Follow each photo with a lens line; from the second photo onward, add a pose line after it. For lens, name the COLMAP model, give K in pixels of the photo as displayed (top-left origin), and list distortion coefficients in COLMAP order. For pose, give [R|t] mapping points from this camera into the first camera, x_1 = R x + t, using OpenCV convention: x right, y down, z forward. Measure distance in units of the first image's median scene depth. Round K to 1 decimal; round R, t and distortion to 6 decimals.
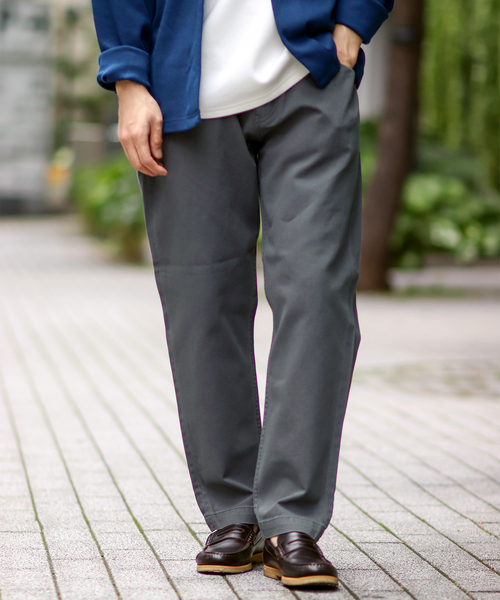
lens RADIAL K [[2921.8, 0, 250.0], [0, 2921.8, 300.0], [0, 0, 1]] dist [-0.009847, 0.909253]
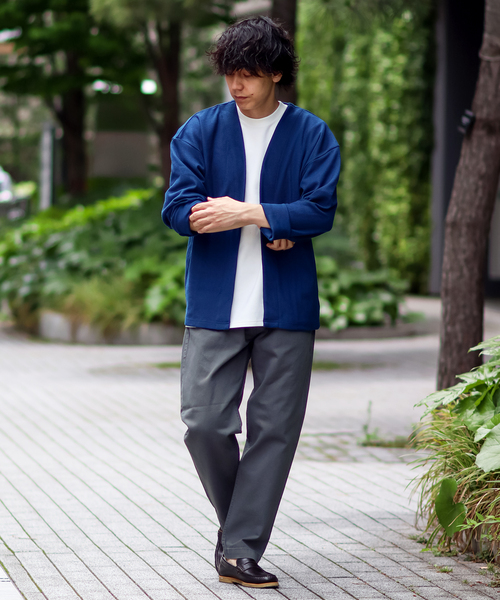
lens RADIAL K [[3929.7, 0, 250.0], [0, 3929.7, 300.0], [0, 0, 1]] dist [-0.381685, -11.799391]
pose [[0.998770, -0.017302, 0.046467, -0.056720], [0.017414, 0.999846, -0.002006, -0.046523], [-0.046425, 0.002812, 0.998918, -0.977162]]
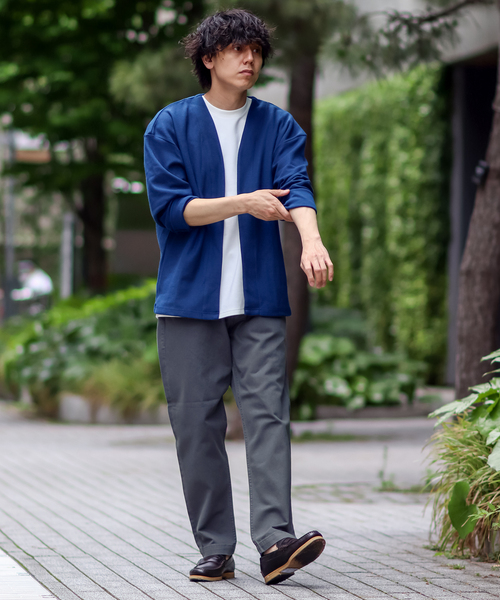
lens RADIAL K [[3929.7, 0, 250.0], [0, 3929.7, 300.0], [0, 0, 1]] dist [-0.381685, -11.799391]
pose [[0.999016, -0.014889, 0.041786, -0.056966], [0.016880, 0.998719, -0.047701, 0.031162], [-0.041022, 0.048360, 0.997987, -1.006078]]
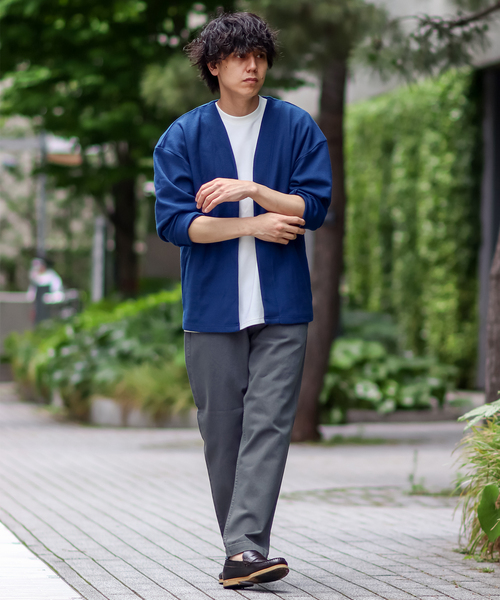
lens RADIAL K [[3929.7, 0, 250.0], [0, 3929.7, 300.0], [0, 0, 1]] dist [-0.381685, -11.799391]
pose [[0.999342, -0.013401, 0.033714, -0.056447], [0.015040, 0.998693, -0.048838, 0.031527], [-0.033016, 0.049313, 0.998238, -1.010194]]
